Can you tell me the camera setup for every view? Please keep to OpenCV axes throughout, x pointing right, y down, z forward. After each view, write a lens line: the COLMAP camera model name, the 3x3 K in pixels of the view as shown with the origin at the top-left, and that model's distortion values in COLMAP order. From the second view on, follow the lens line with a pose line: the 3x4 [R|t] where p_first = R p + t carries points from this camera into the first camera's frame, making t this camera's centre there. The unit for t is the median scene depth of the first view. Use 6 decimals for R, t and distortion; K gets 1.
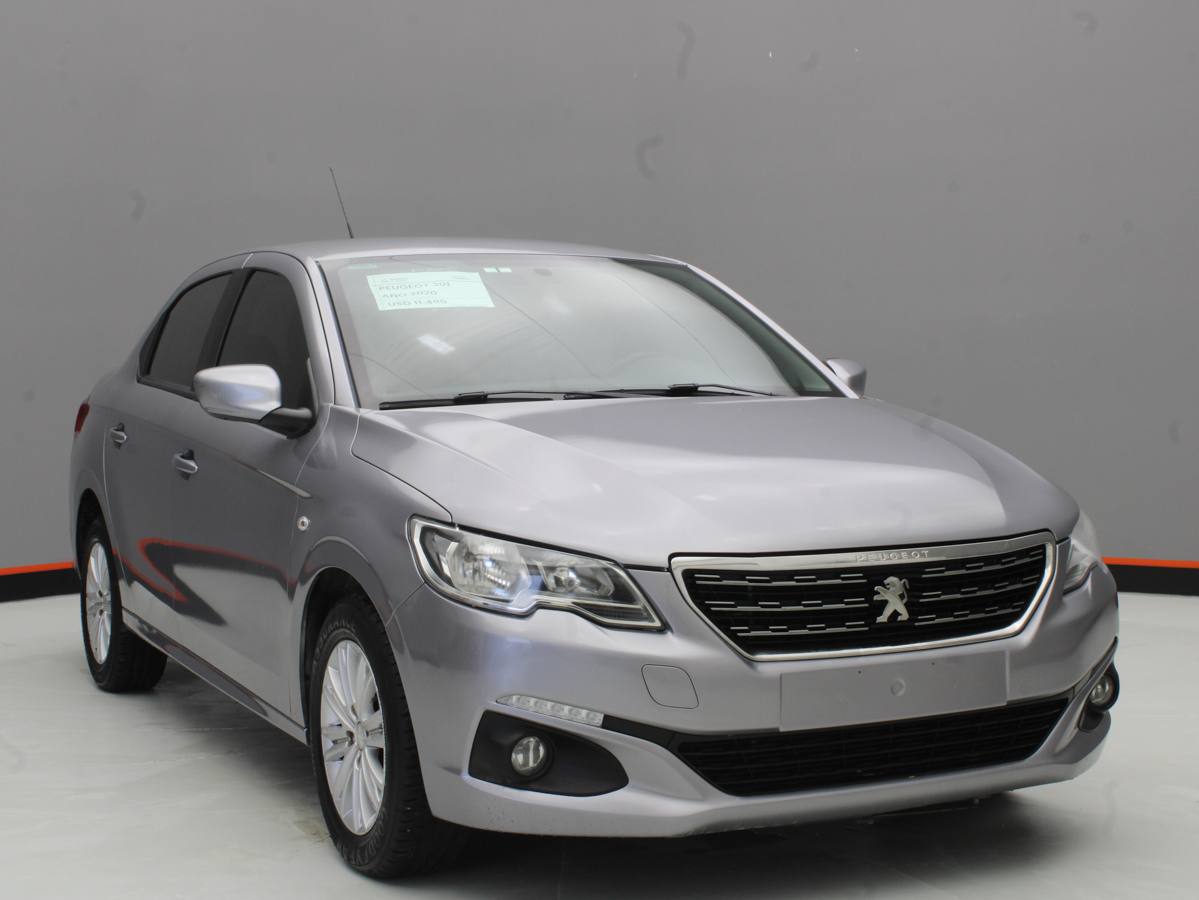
lens RADIAL K [[1895.5, 0, 599.5], [0, 1895.5, 450.0], [0, 0, 1]] dist [-0.022371, -0.027612]
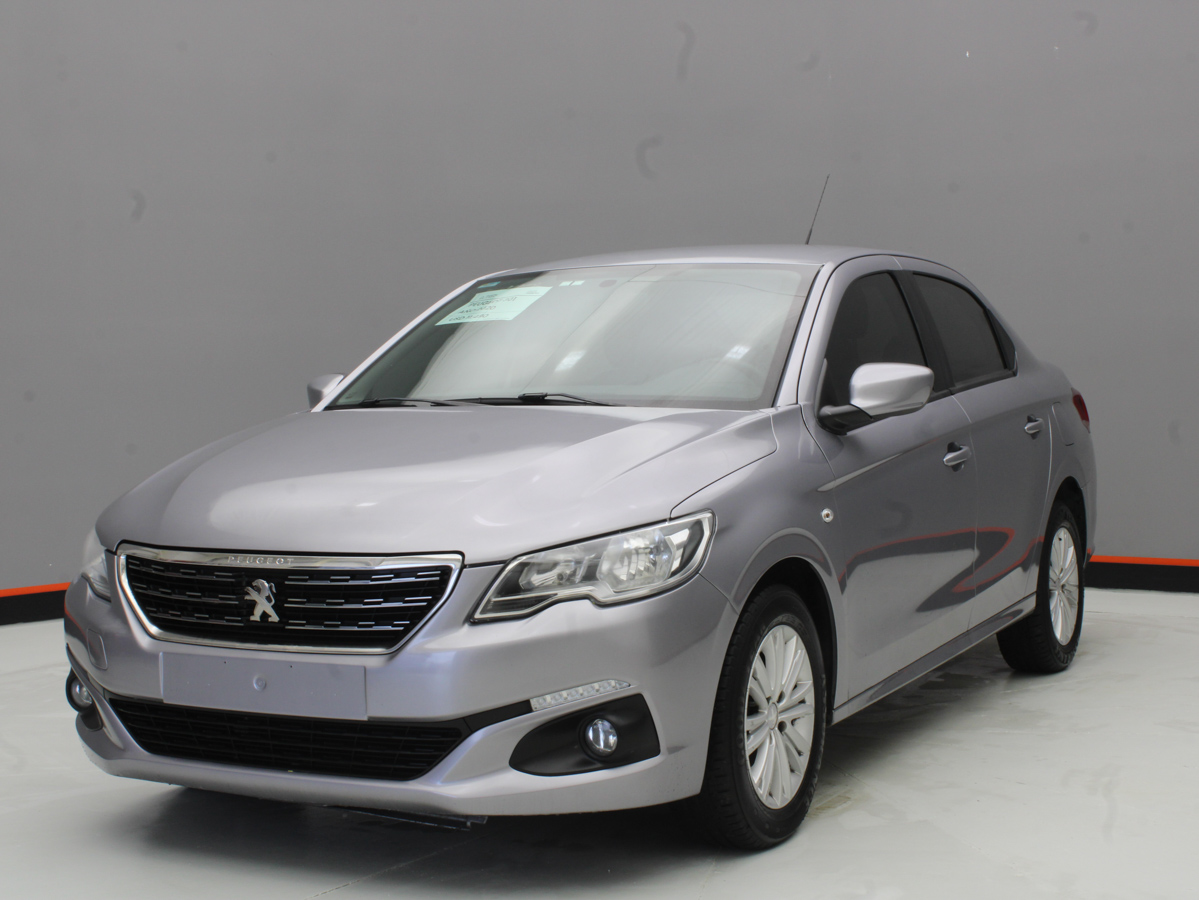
lens RADIAL K [[1895.5, 0, 599.5], [0, 1895.5, 450.0], [0, 0, 1]] dist [-0.022371, -0.027612]
pose [[0.579292, 0.036510, -0.814302, 1.140591], [-0.025897, 0.999316, 0.026382, -0.040062], [0.814708, 0.005805, 0.579842, 0.533785]]
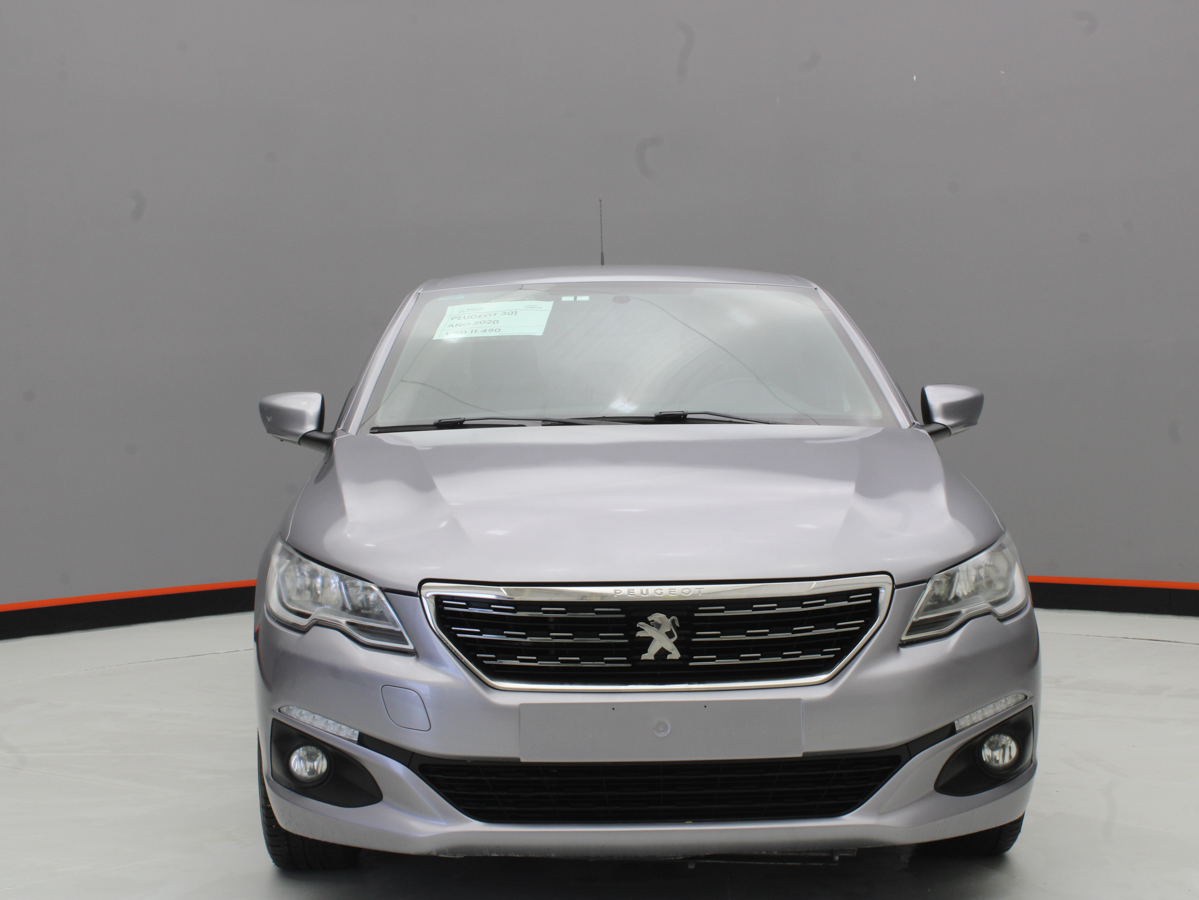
lens RADIAL K [[1895.5, 0, 599.5], [0, 1895.5, 450.0], [0, 0, 1]] dist [-0.022371, -0.027612]
pose [[0.905753, 0.015292, -0.423531, 0.538881], [-0.018437, 0.999824, -0.003328, -0.013247], [0.423405, 0.010823, 0.905876, 0.104871]]
